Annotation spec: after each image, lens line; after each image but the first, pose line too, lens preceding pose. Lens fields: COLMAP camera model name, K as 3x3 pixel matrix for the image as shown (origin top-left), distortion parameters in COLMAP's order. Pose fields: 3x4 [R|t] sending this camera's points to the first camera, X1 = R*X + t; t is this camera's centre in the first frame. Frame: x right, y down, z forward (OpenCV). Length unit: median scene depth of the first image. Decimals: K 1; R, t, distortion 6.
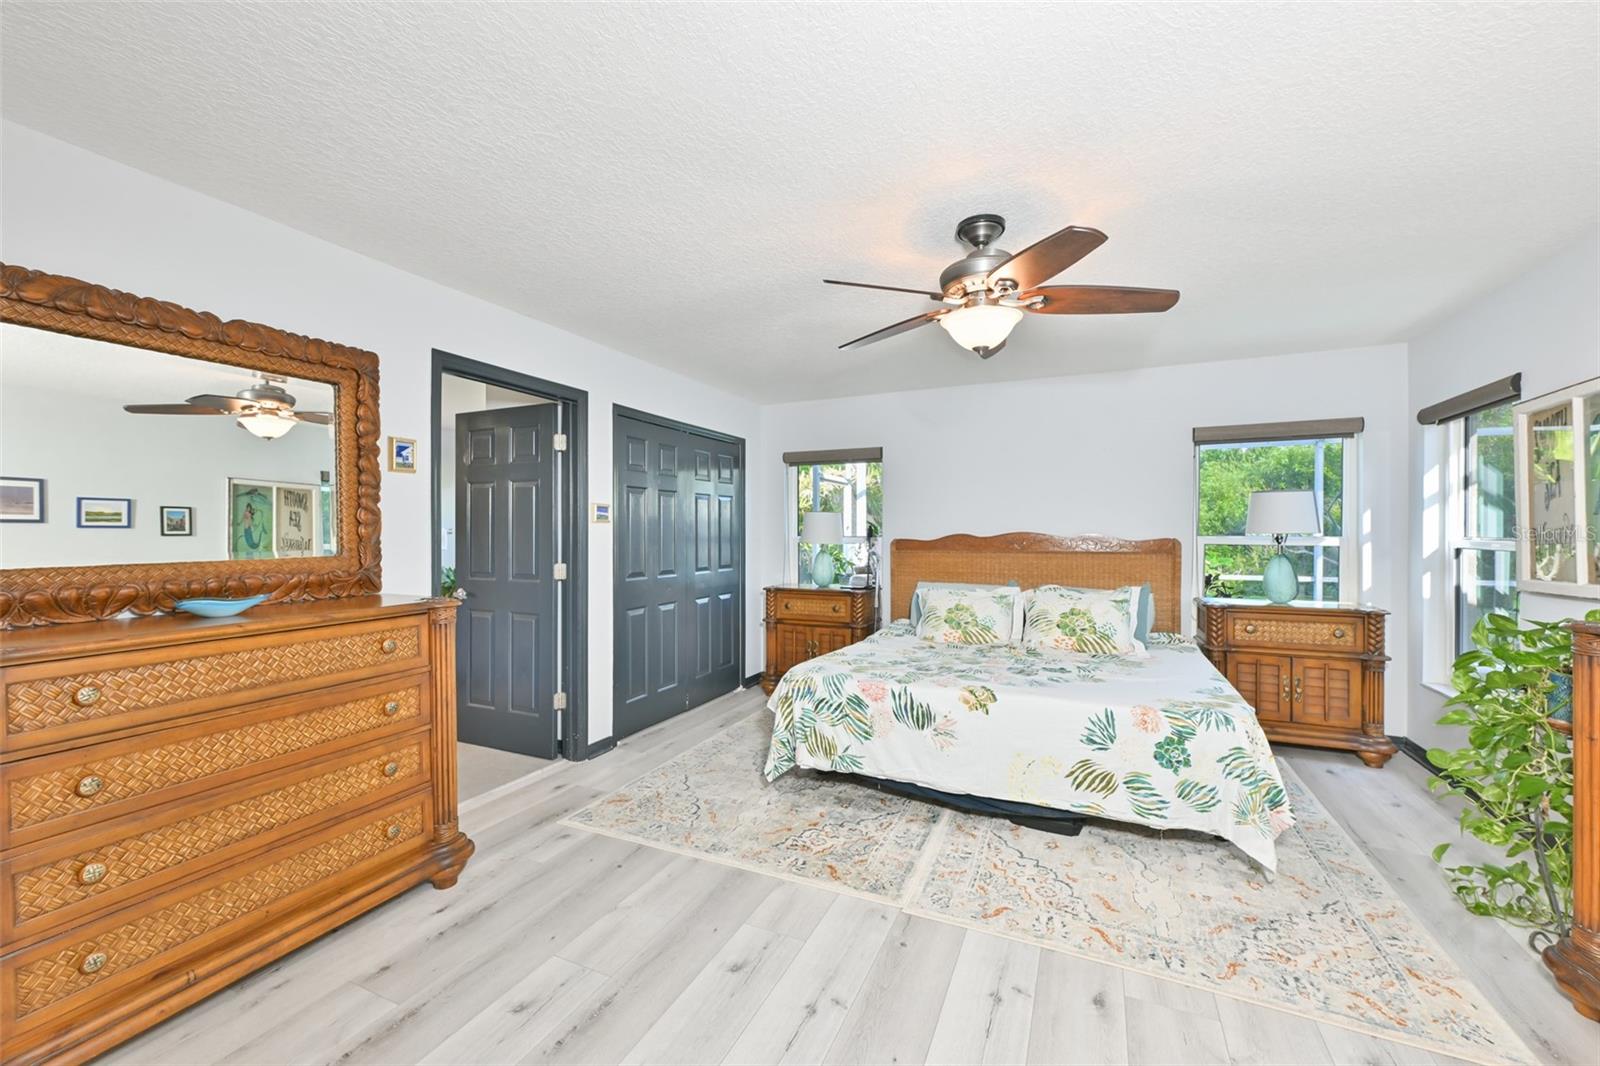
lens RADIAL K [[633.6, 0, 793.8], [0, 633.6, 538.1], [0, 0, 1]] dist [-0.003749, -0.000132]
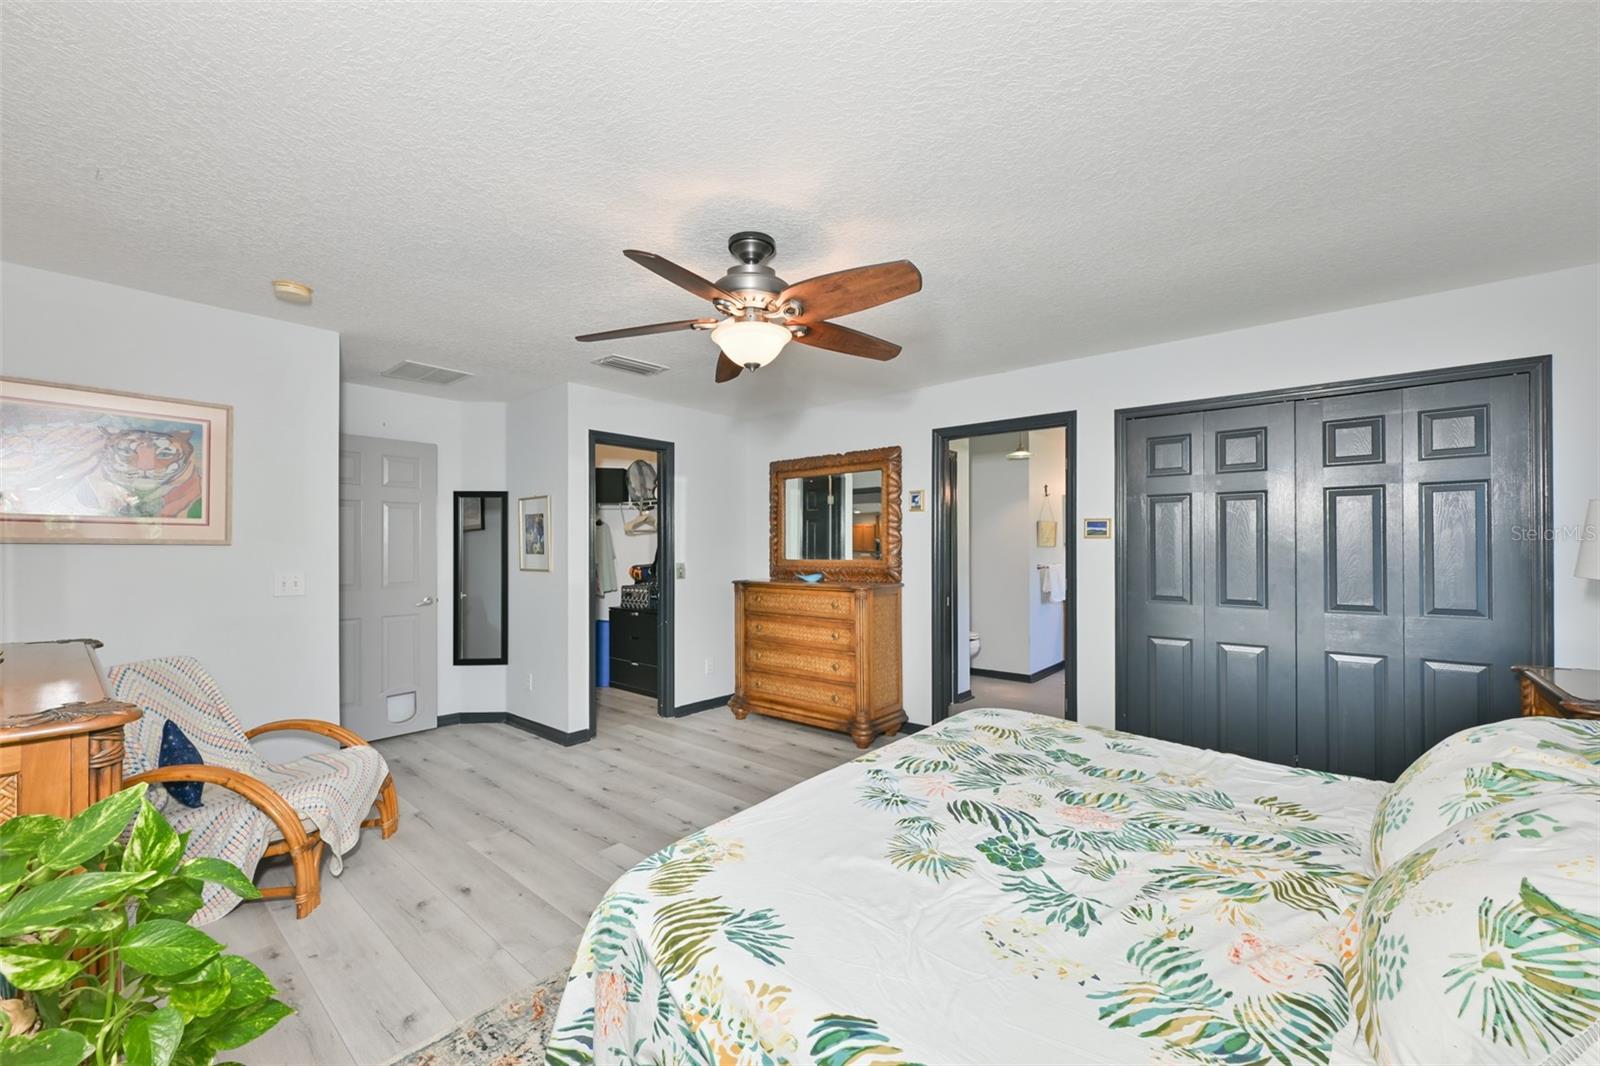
lens RADIAL K [[633.6, 0, 793.8], [0, 633.6, 538.1], [0, 0, 1]] dist [-0.003749, -0.000132]
pose [[-0.283044, -0.011783, -0.959035, 1.106844], [-0.011069, 0.999898, -0.009018, -0.016390], [0.959043, 0.008063, -0.283145, 1.213790]]
